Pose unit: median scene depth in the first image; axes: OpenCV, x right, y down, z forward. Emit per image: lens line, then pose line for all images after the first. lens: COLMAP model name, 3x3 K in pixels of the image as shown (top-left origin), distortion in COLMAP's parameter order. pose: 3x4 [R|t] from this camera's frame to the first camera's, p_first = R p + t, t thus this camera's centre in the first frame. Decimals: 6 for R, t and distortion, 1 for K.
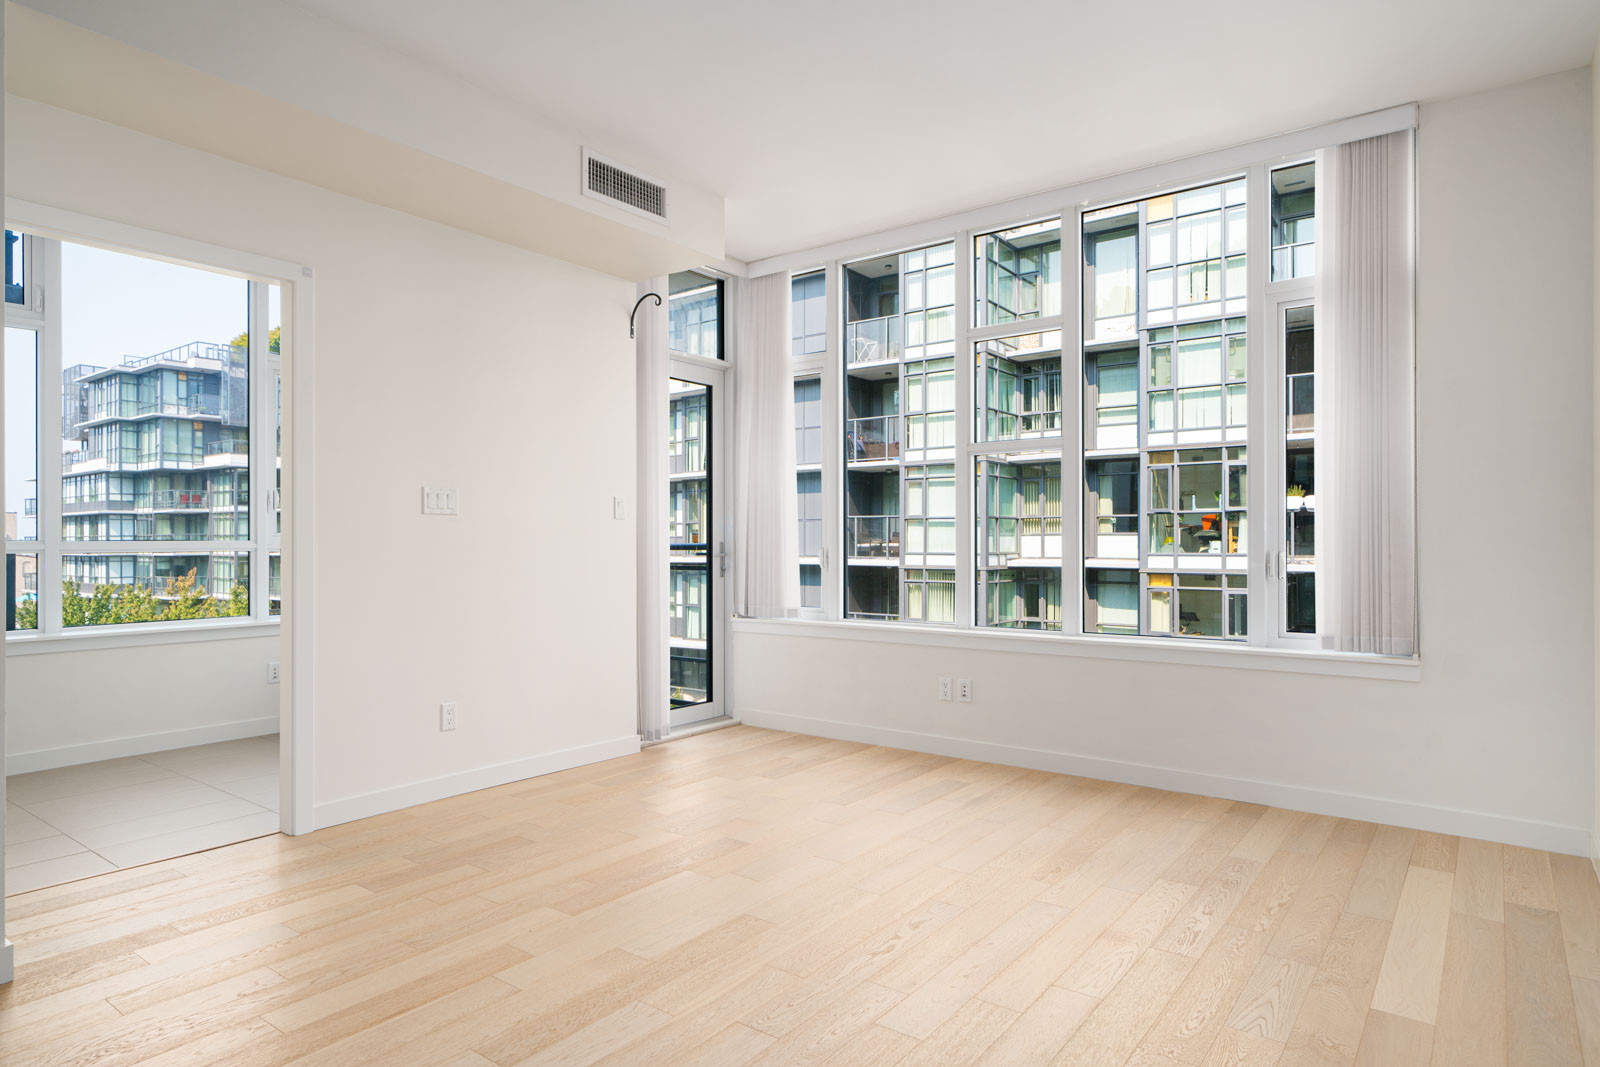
lens RADIAL K [[922.6, 0, 789.7], [0, 922.6, 540.0], [0, 0, 1]] dist [0.003435, -0.003646]
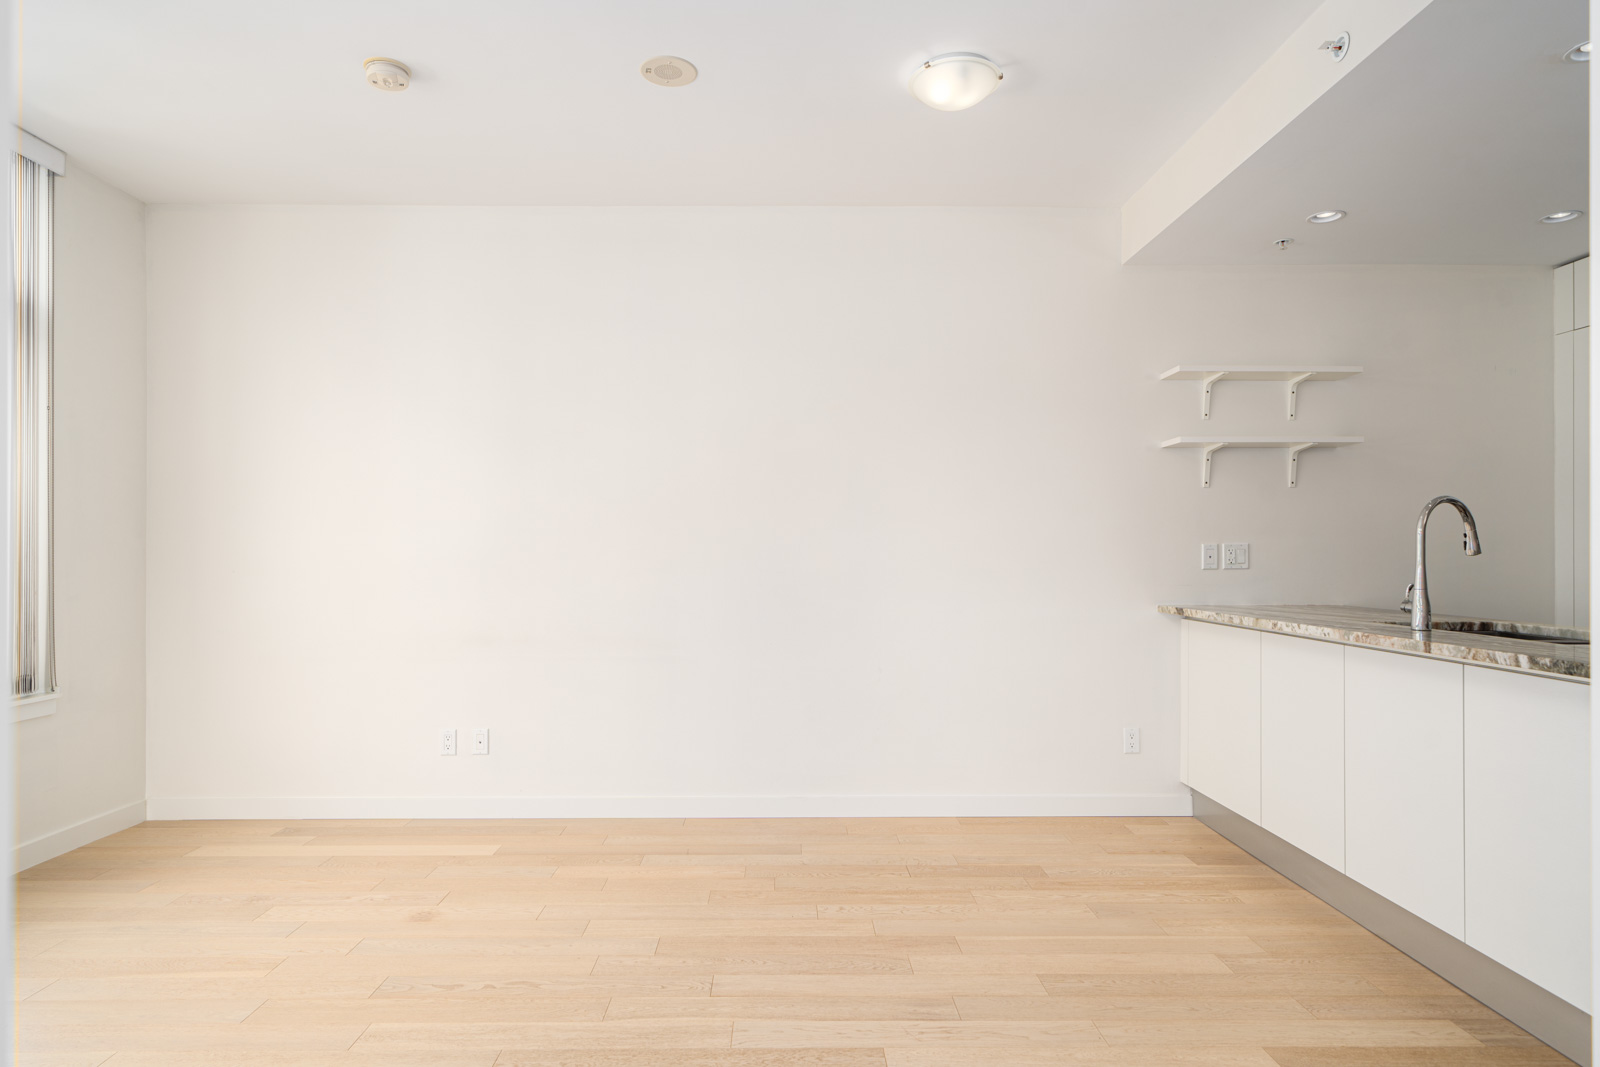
lens RADIAL K [[899.0, 0, 786.4], [0, 899.0, 549.1], [0, 0, 1]] dist [0.006258, -0.002861]
pose [[-0.609367, 0.005617, 0.792869, -0.612625], [-0.002481, 0.999957, -0.008991, -0.021855], [-0.792885, -0.007446, -0.609326, 0.969277]]
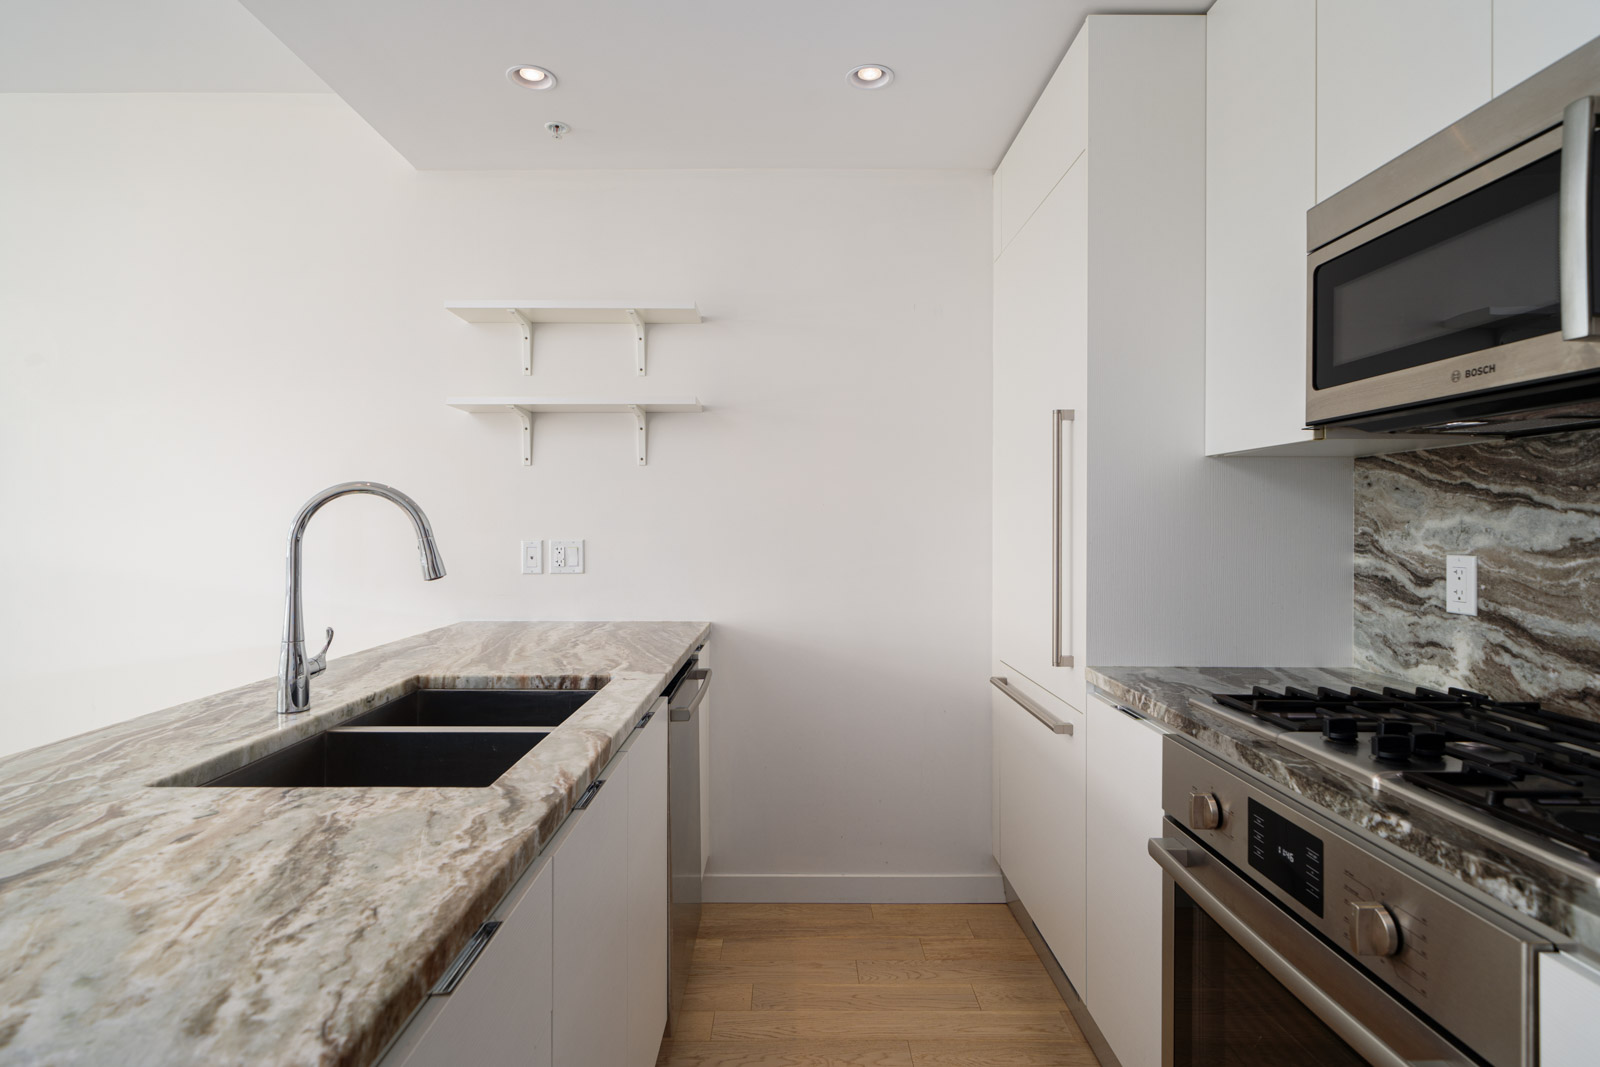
lens RADIAL K [[832.5, 0, 791.2], [0, 832.5, 522.1], [0, 0, 1]] dist [0.002518, 0.000424]
pose [[-0.601306, 0.000862, 0.799019, -0.818977], [-0.004638, 0.999979, -0.004570, -0.054961], [-0.799006, -0.006454, -0.601289, 0.123219]]
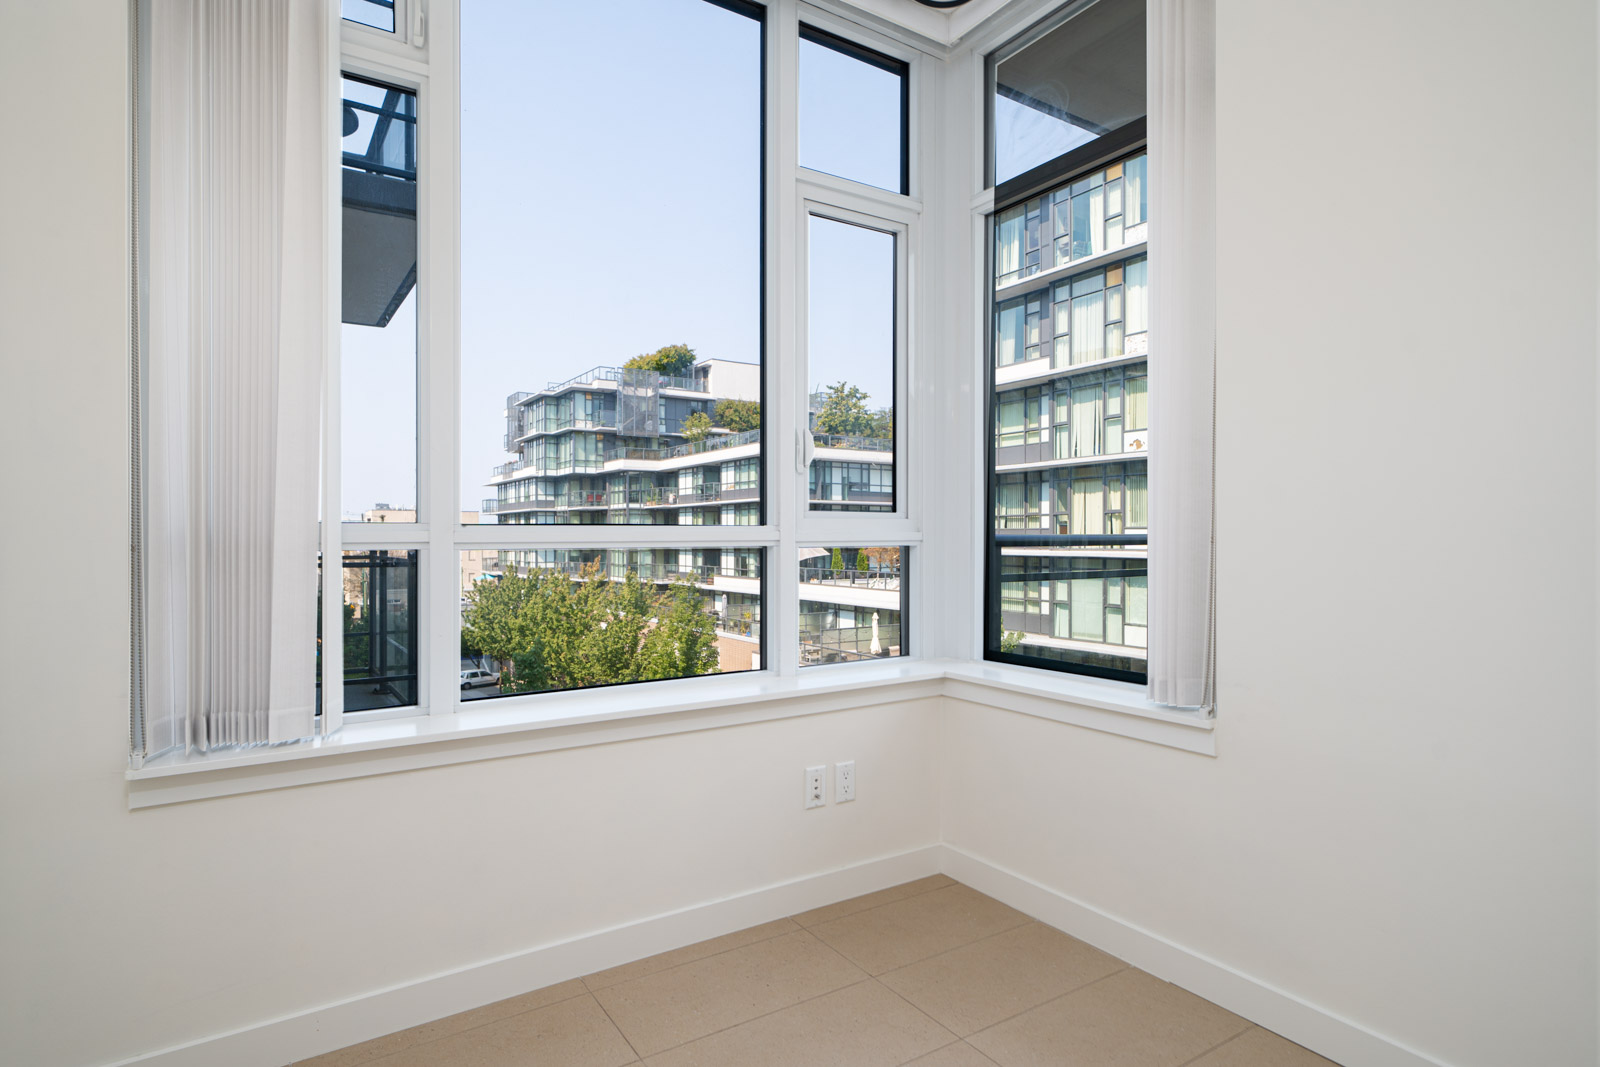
lens RADIAL K [[832.5, 0, 790.6], [0, 832.5, 537.9], [0, 0, 1]] dist [0.002518, 0.000424]
pose [[0.942711, 0.002806, -0.333598, -0.041242], [-0.000685, 0.999979, 0.006476, 0.000290], [0.333610, -0.005876, 0.942693, 0.055620]]
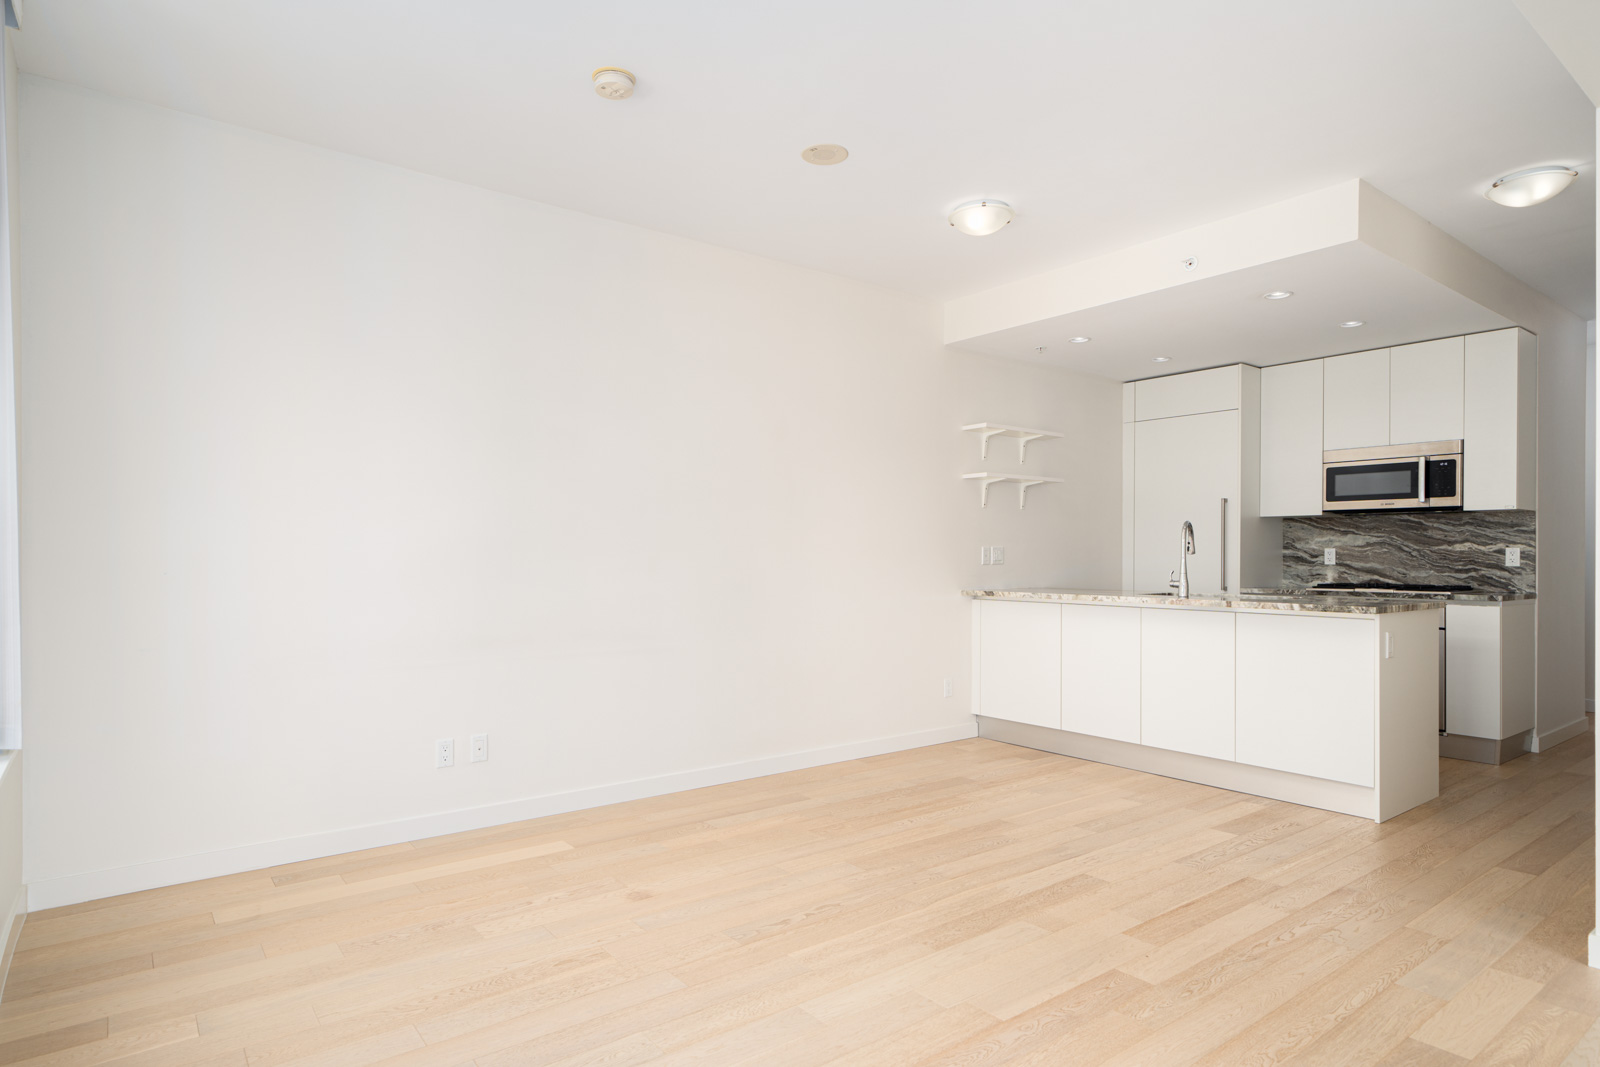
lens RADIAL K [[899.0, 0, 783.0], [0, 899.0, 554.2], [0, 0, 1]] dist [0.006258, -0.002861]
pose [[-0.963254, -0.000244, 0.268591, -0.116390], [-0.001810, 0.999983, -0.005580, -0.016760], [-0.268585, -0.005861, -0.963238, 1.534250]]
